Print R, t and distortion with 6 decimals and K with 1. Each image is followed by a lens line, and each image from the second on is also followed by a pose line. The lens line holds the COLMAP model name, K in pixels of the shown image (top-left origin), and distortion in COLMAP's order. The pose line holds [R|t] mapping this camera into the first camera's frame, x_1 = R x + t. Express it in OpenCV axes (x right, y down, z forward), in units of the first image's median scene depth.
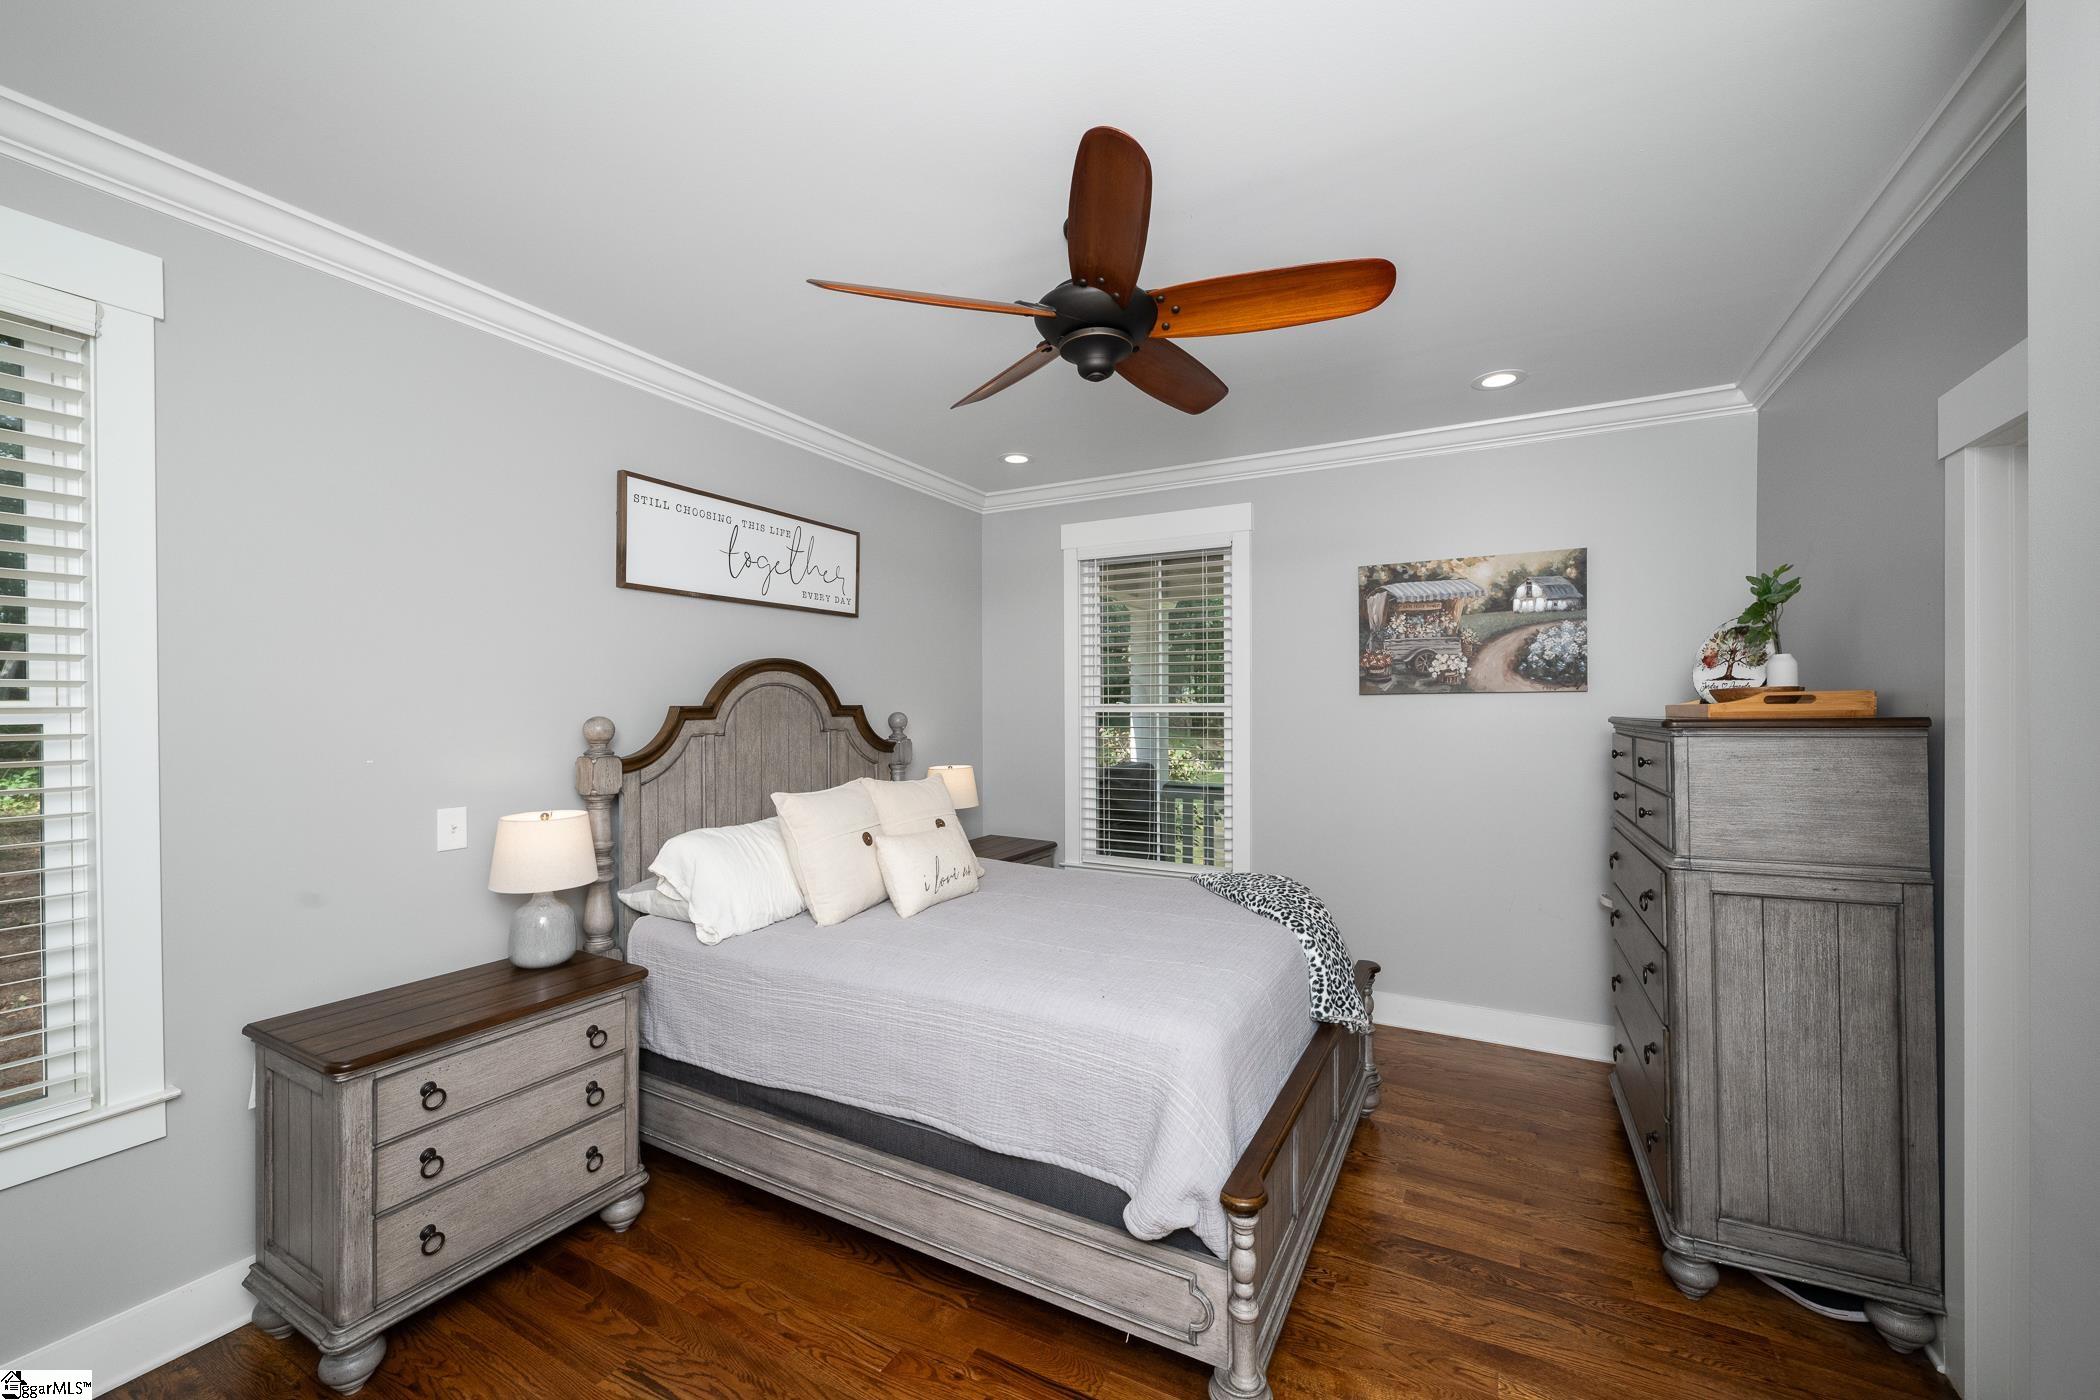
lens RADIAL K [[841.0, 0, 1016.9], [0, 841.0, 704.3], [0, 0, 1]] dist [-0.000350, -0.000225]
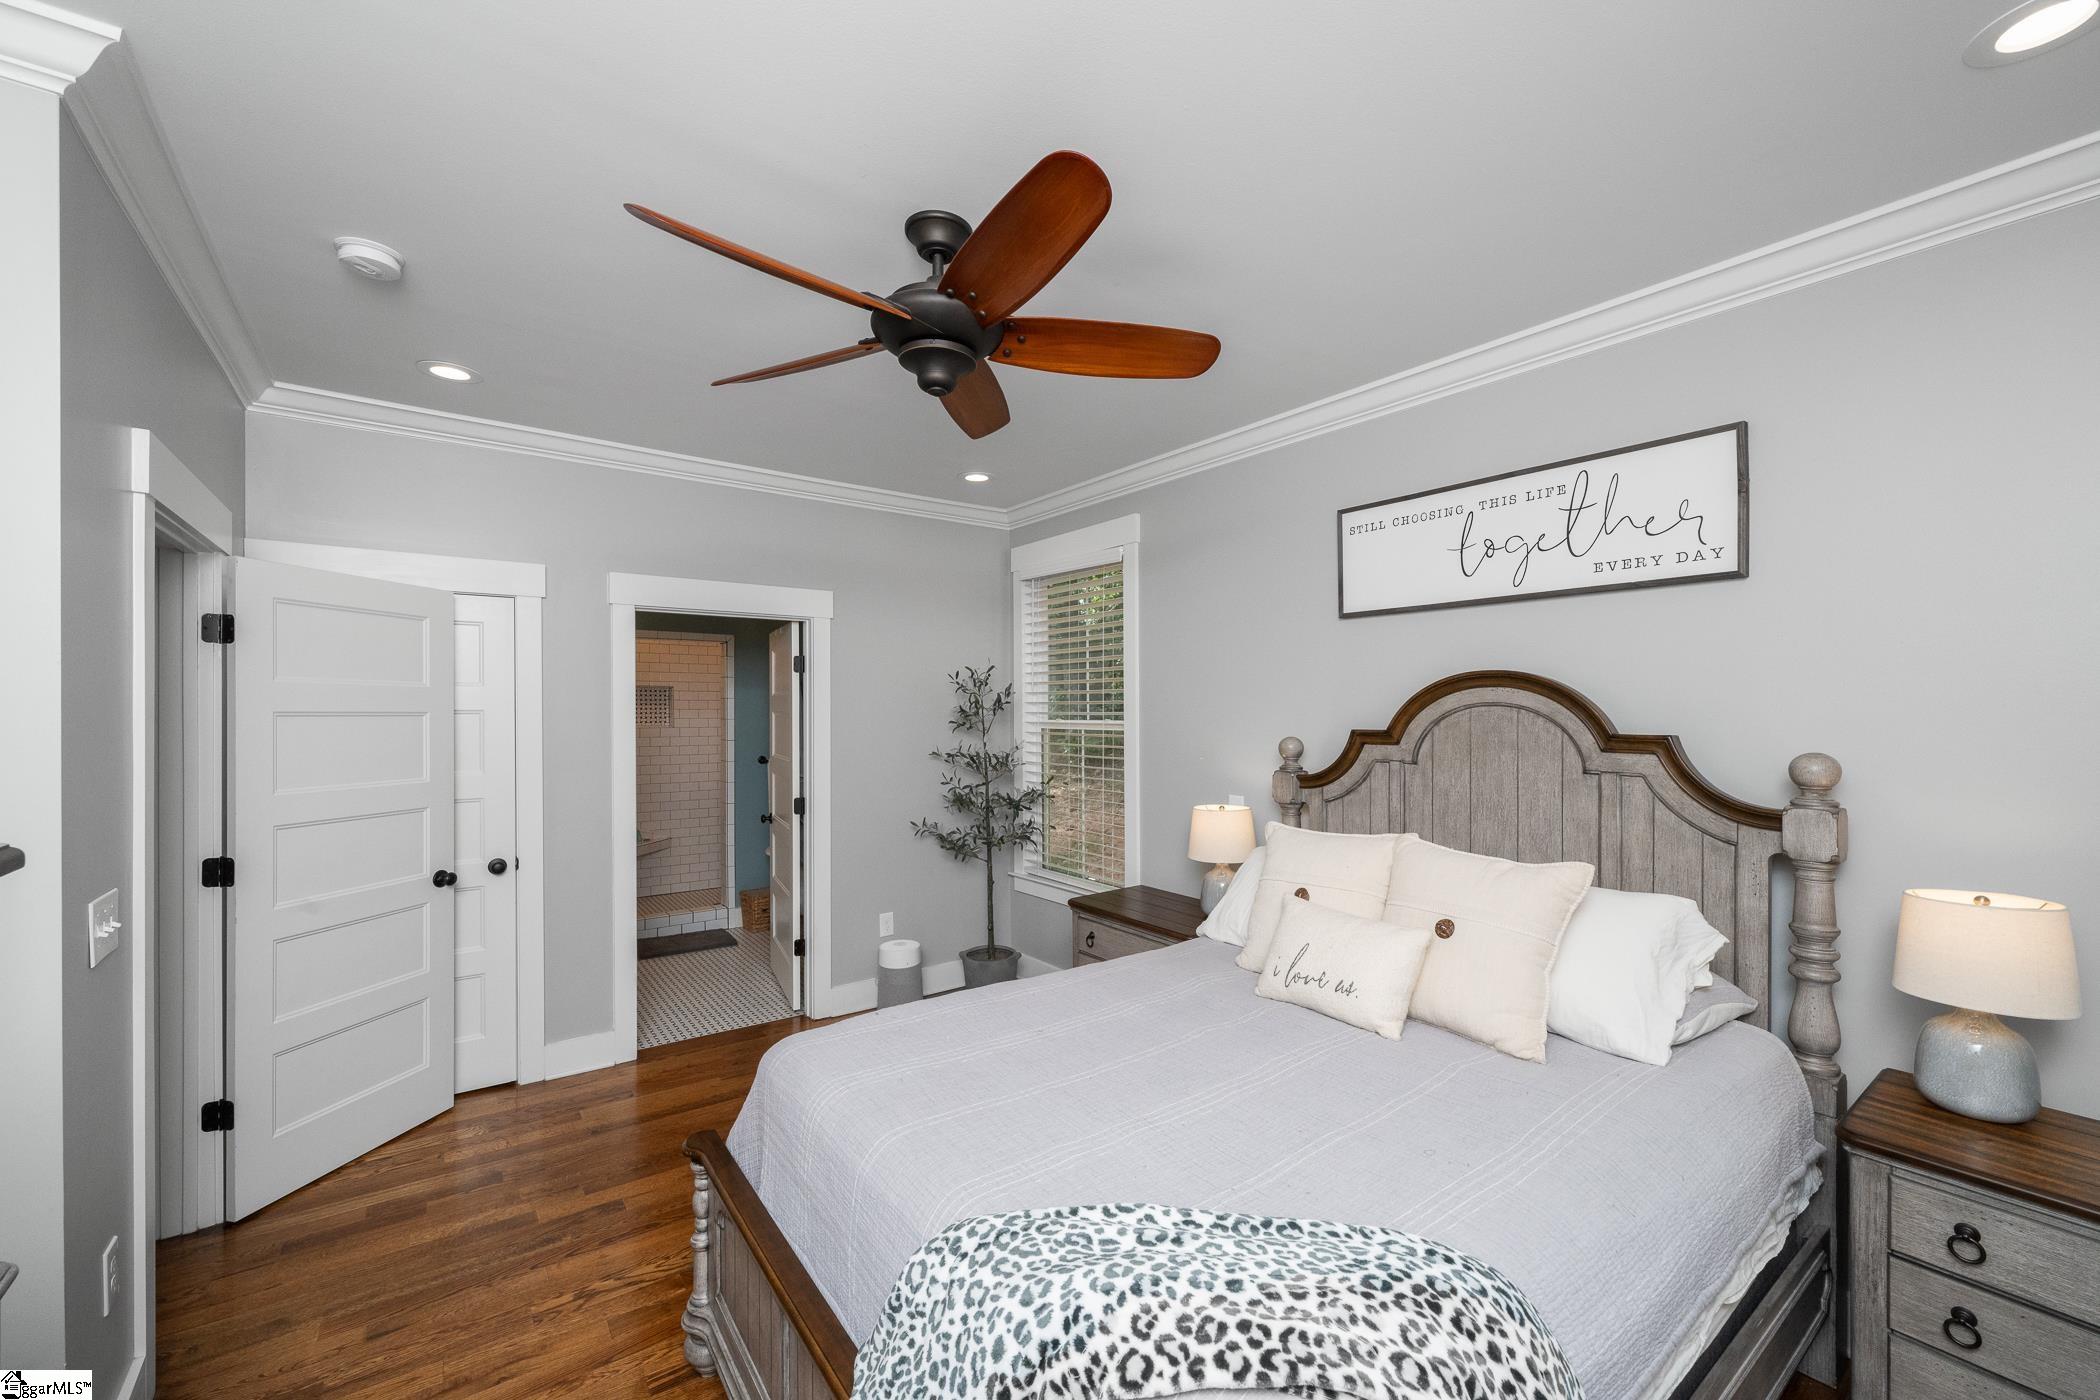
lens RADIAL K [[841.0, 0, 1039.9], [0, 841.0, 701.0], [0, 0, 1]] dist [-0.000350, -0.000225]
pose [[-0.415516, -0.011259, -0.909516, 0.578209], [-0.002426, 0.999934, -0.011270, -0.016842], [0.909583, -0.002476, -0.415516, 0.938251]]
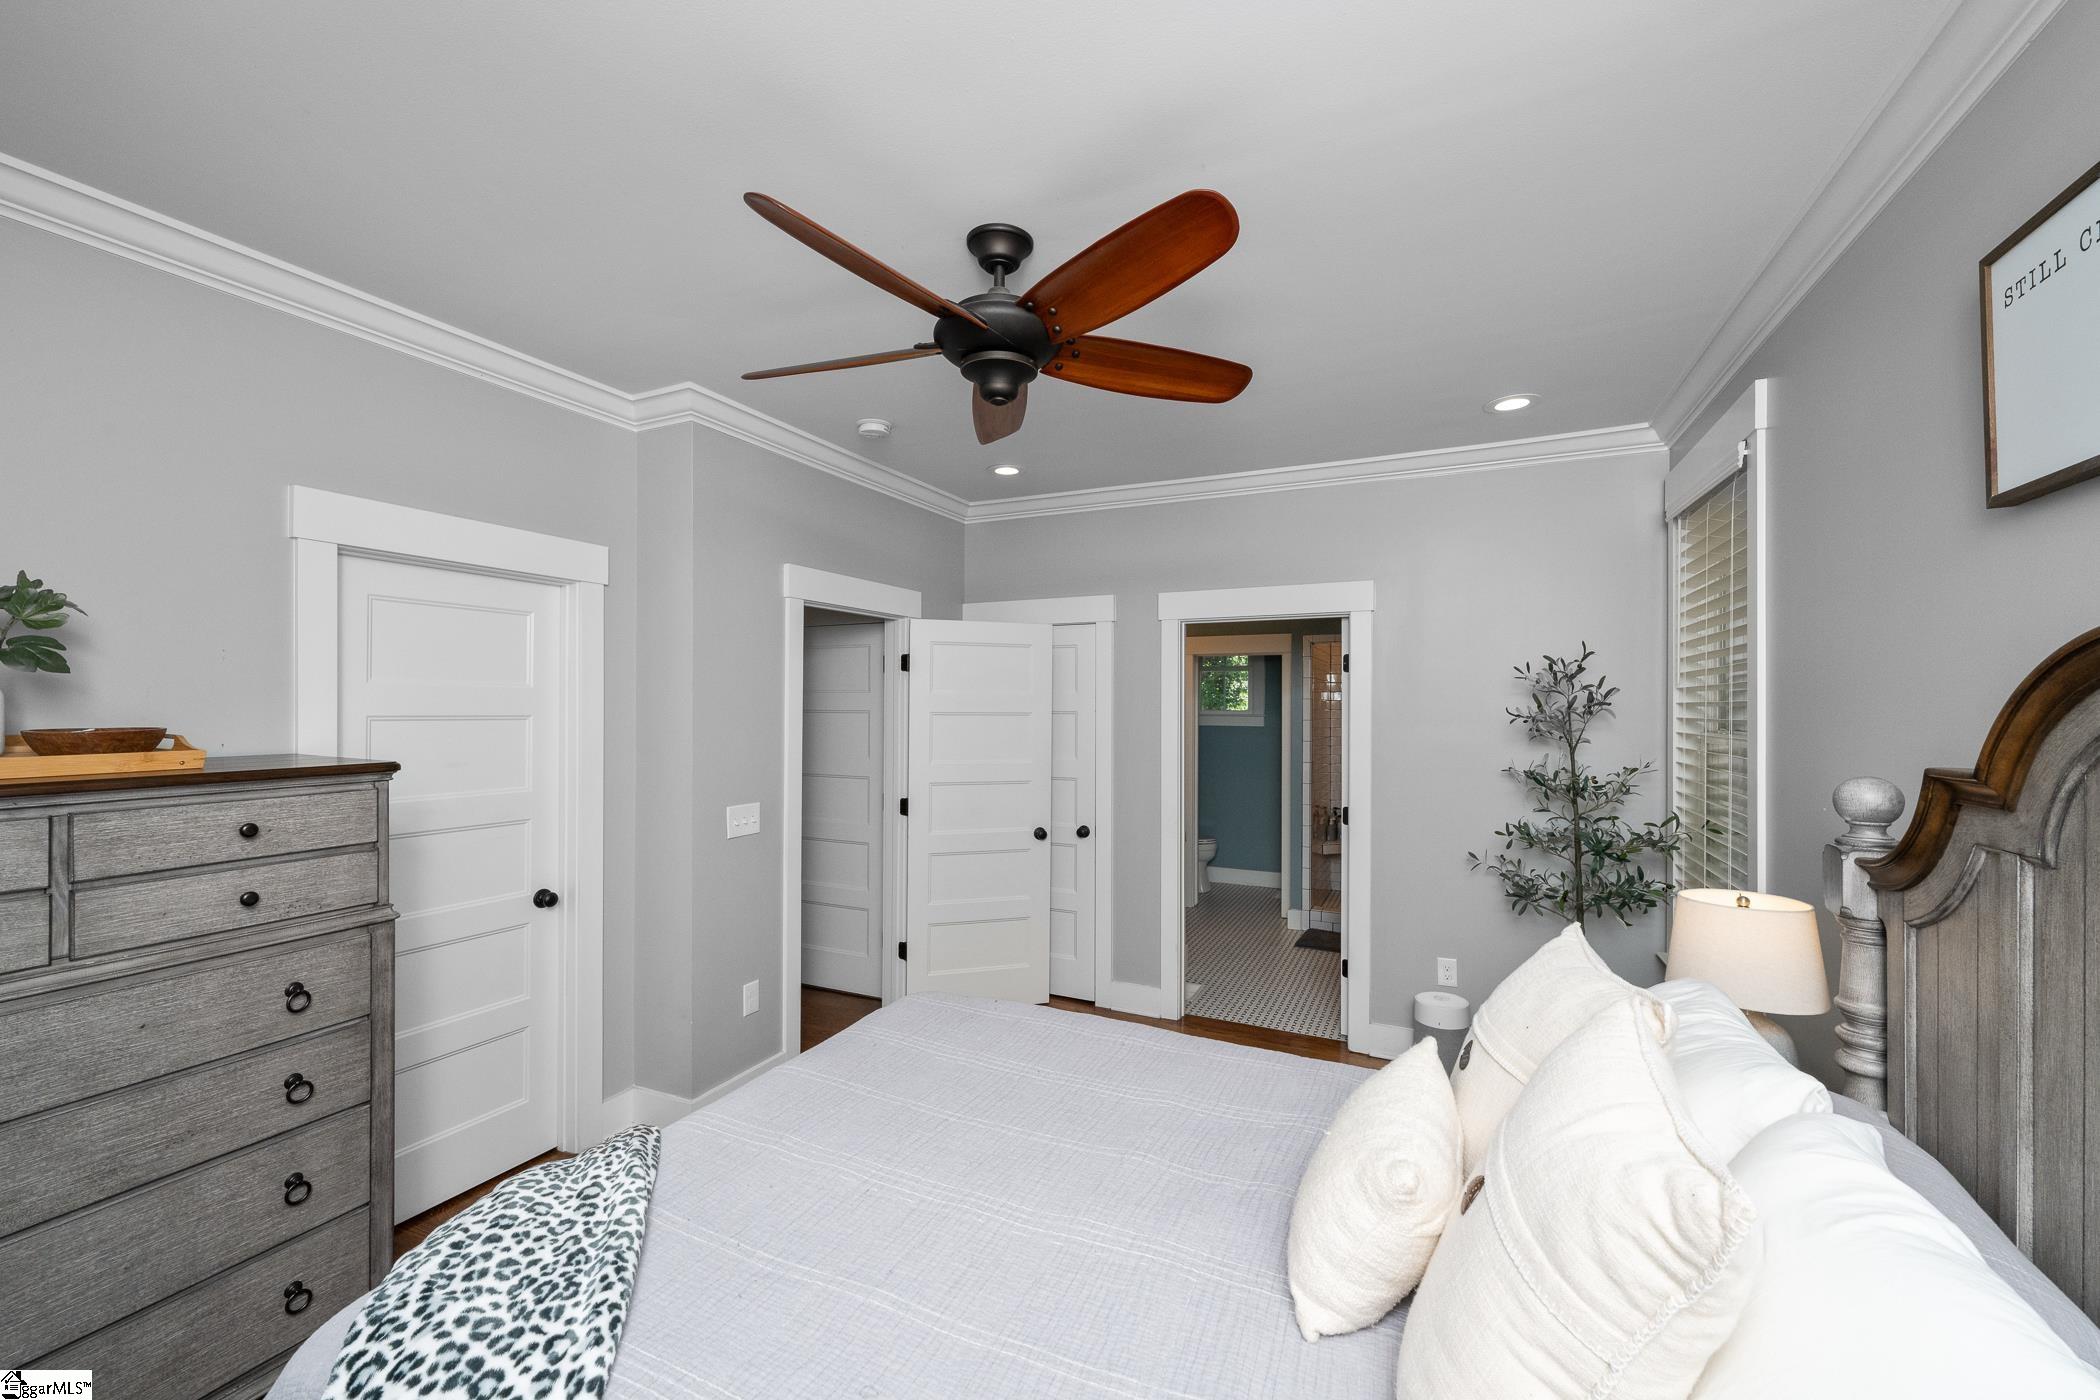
lens RADIAL K [[841.0, 0, 1044.8], [0, 841.0, 694.9], [0, 0, 1]] dist [-0.000350, -0.000225]
pose [[-0.999138, 0.000687, -0.041511, 0.061350], [0.001106, 0.999949, -0.010079, -0.028536], [0.041502, -0.010117, -0.999087, 1.228354]]
